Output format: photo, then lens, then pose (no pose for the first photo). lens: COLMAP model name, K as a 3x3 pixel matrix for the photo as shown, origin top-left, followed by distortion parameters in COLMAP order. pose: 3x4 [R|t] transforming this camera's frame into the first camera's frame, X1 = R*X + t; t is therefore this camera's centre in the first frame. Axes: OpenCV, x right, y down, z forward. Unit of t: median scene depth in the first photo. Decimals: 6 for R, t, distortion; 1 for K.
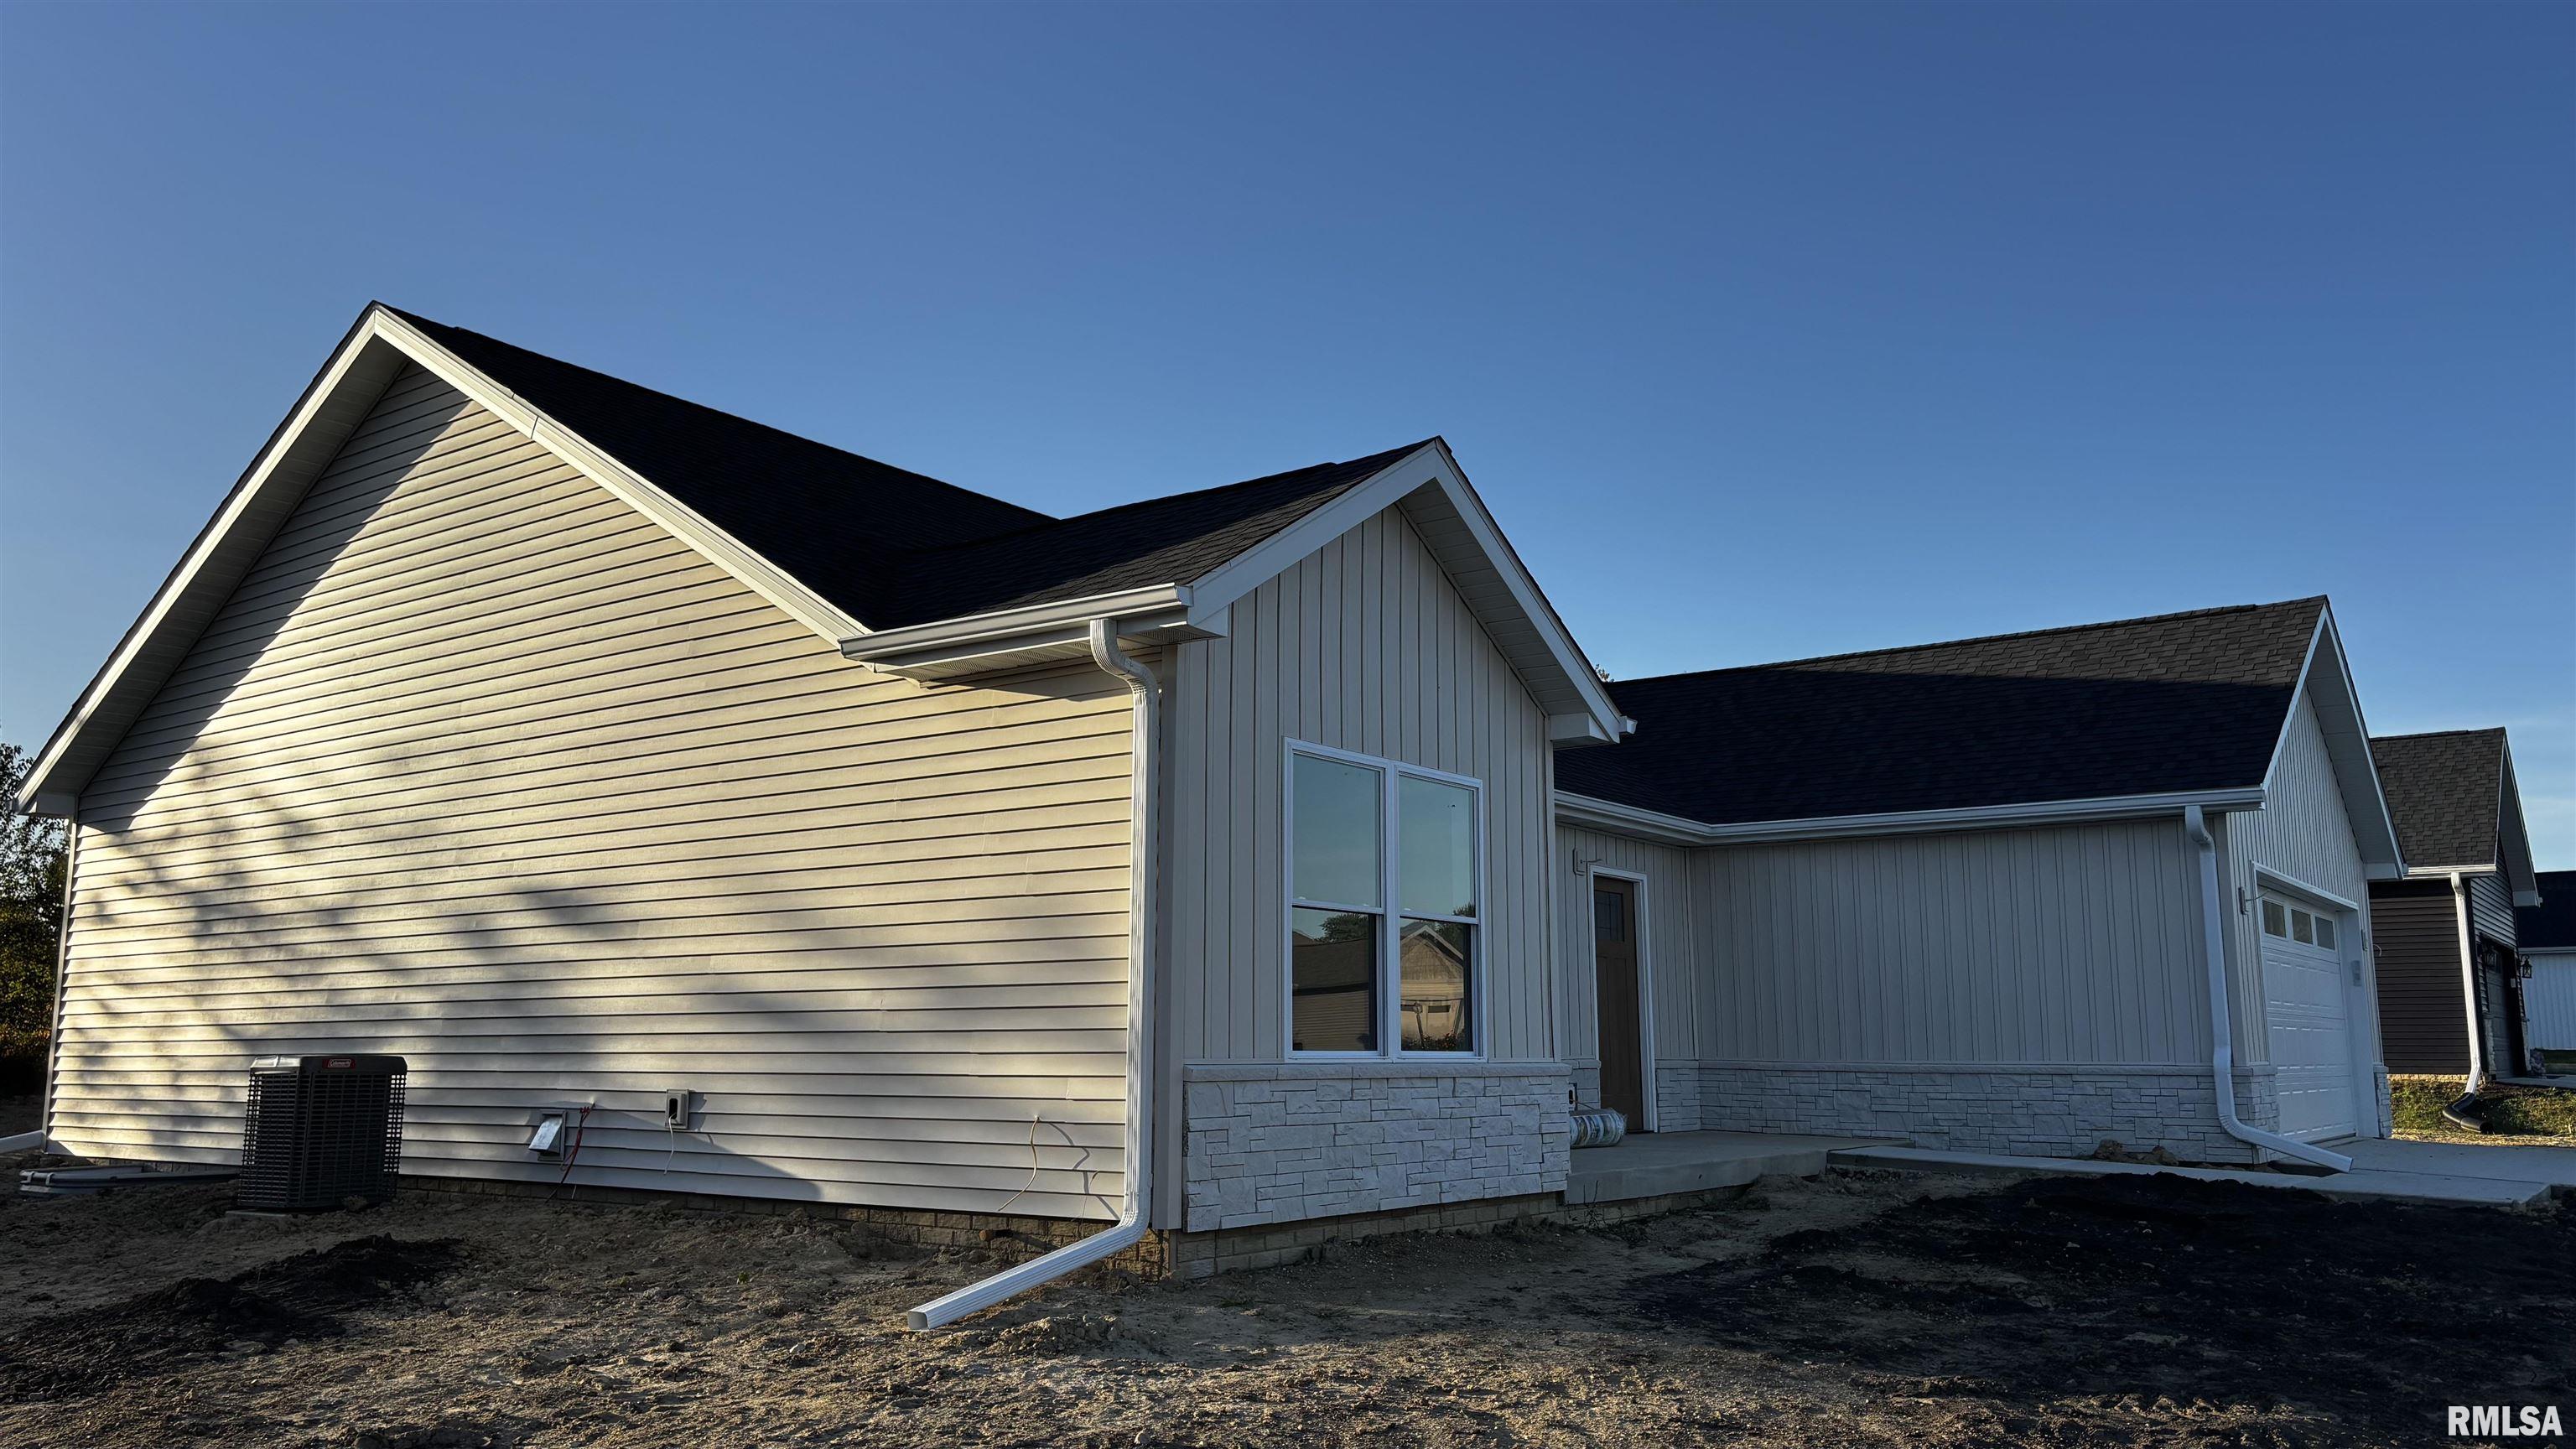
lens RADIAL K [[1935.9, 0, 1293.8], [0, 1935.9, 717.4], [0, 0, 1]] dist [0.042498, -0.028740]
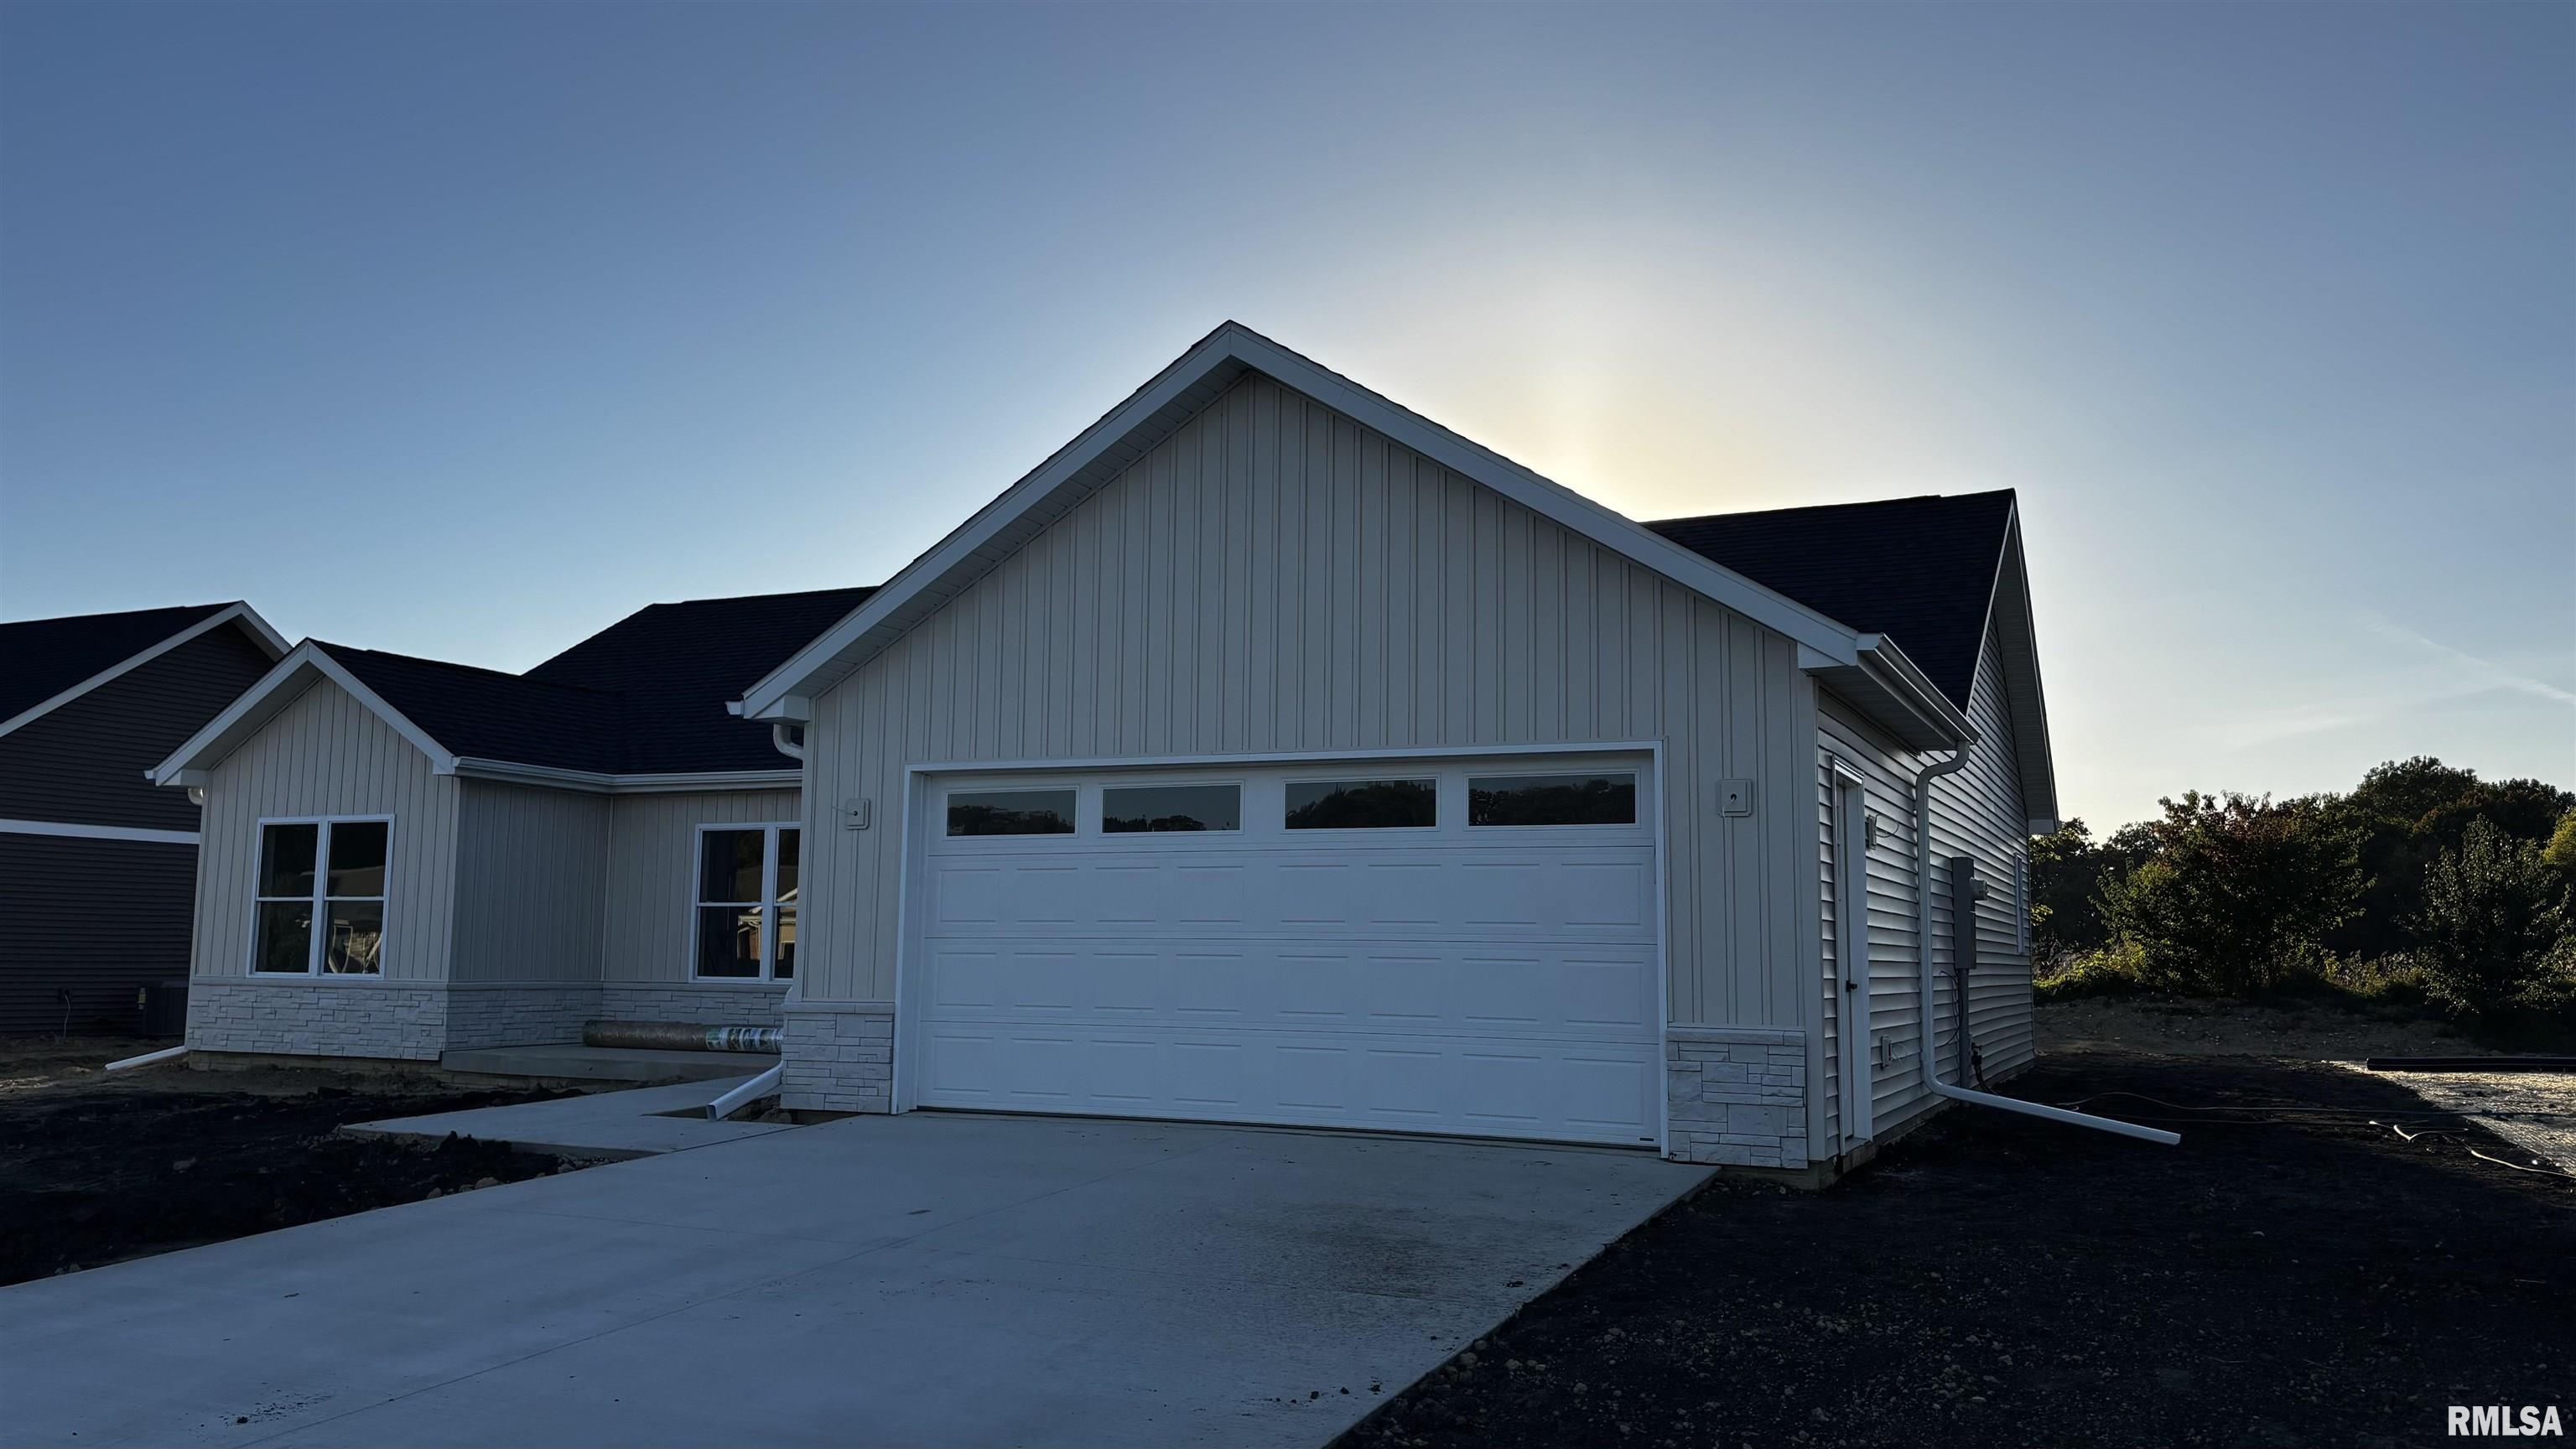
lens RADIAL K [[1935.9, 0, 1267.9], [0, 1935.9, 726.8], [0, 0, 1]] dist [0.042498, -0.028740]
pose [[0.181196, -0.111886, -0.977062, 1.508253], [0.156534, 0.984123, -0.083665, 0.172002], [0.970909, -0.137784, 0.195833, 1.117891]]
